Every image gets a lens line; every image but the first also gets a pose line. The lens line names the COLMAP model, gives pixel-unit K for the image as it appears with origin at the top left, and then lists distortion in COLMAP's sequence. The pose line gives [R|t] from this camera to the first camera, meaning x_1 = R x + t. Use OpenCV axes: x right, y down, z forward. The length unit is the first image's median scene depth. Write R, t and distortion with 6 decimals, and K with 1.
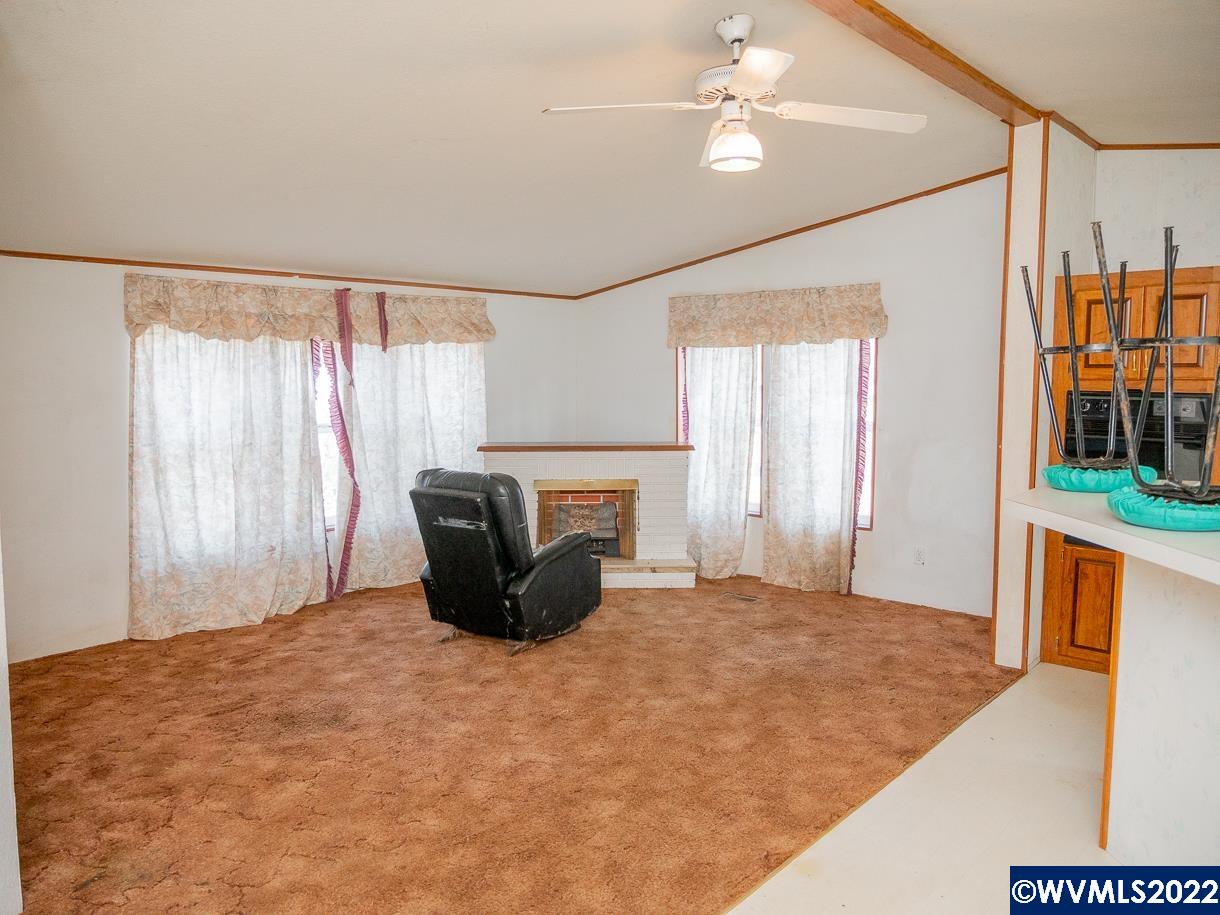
lens RADIAL K [[898.6, 0, 601.2], [0, 898.6, 454.4], [0, 0, 1]] dist [-0.016568, 0.010243]
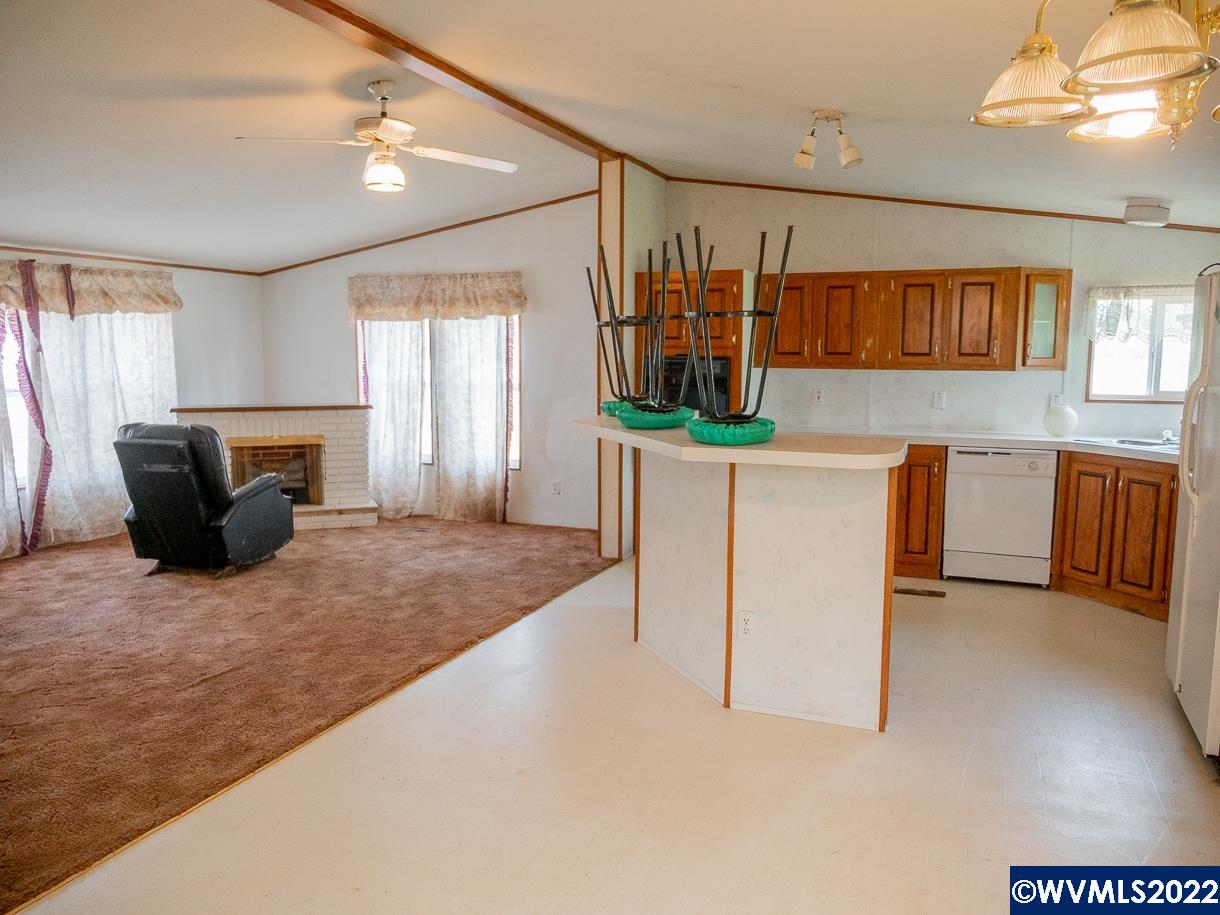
lens RADIAL K [[898.6, 0, 606.4], [0, 898.6, 452.8], [0, 0, 1]] dist [-0.016568, 0.010243]
pose [[0.942163, -0.031780, 0.333646, -0.002493], [0.024276, 0.999350, 0.026640, 0.031554], [-0.334275, -0.016999, 0.942322, -0.226396]]
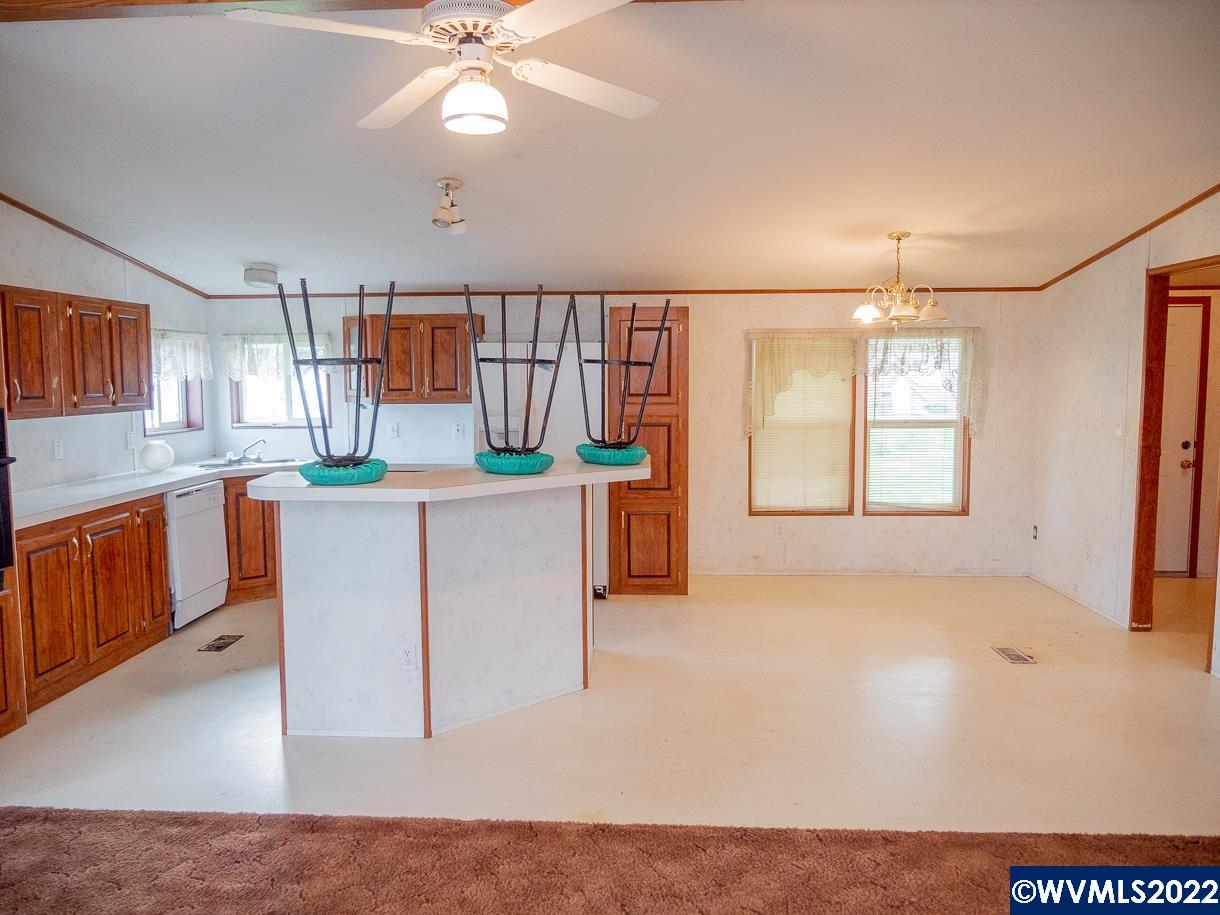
lens RADIAL K [[898.6, 0, 607.5], [0, 898.6, 451.3], [0, 0, 1]] dist [-0.016568, 0.010243]
pose [[-0.646650, -0.056436, 0.760696, -0.286948], [0.081620, 0.986414, 0.142565, -0.070195], [-0.758408, 0.154278, -0.633259, 0.756683]]
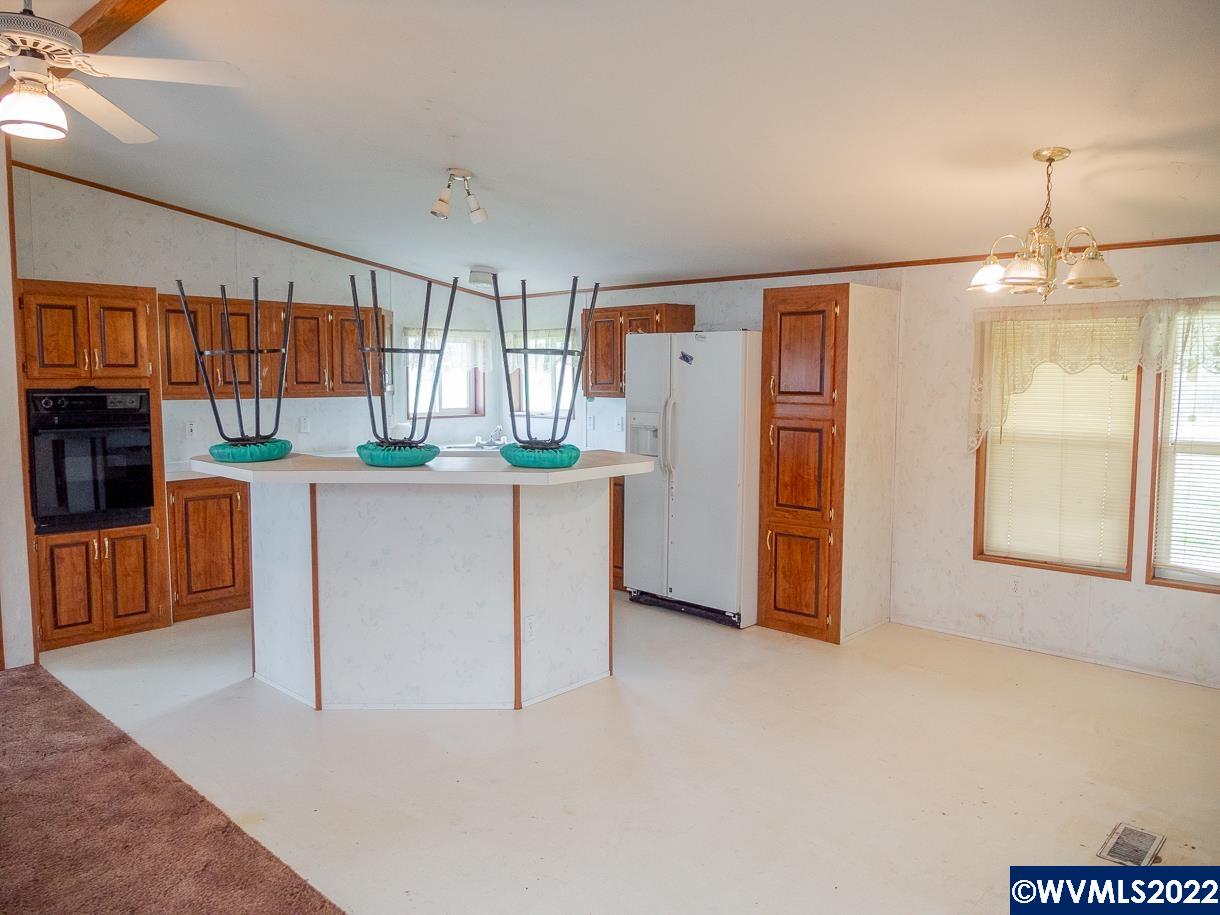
lens RADIAL K [[898.6, 0, 599.8], [0, 898.6, 451.3], [0, 0, 1]] dist [-0.016568, 0.010243]
pose [[0.012537, -0.080409, 0.996683, -0.380917], [0.093651, 0.992474, 0.078892, -0.013716], [-0.995526, 0.092352, 0.019973, 0.239005]]
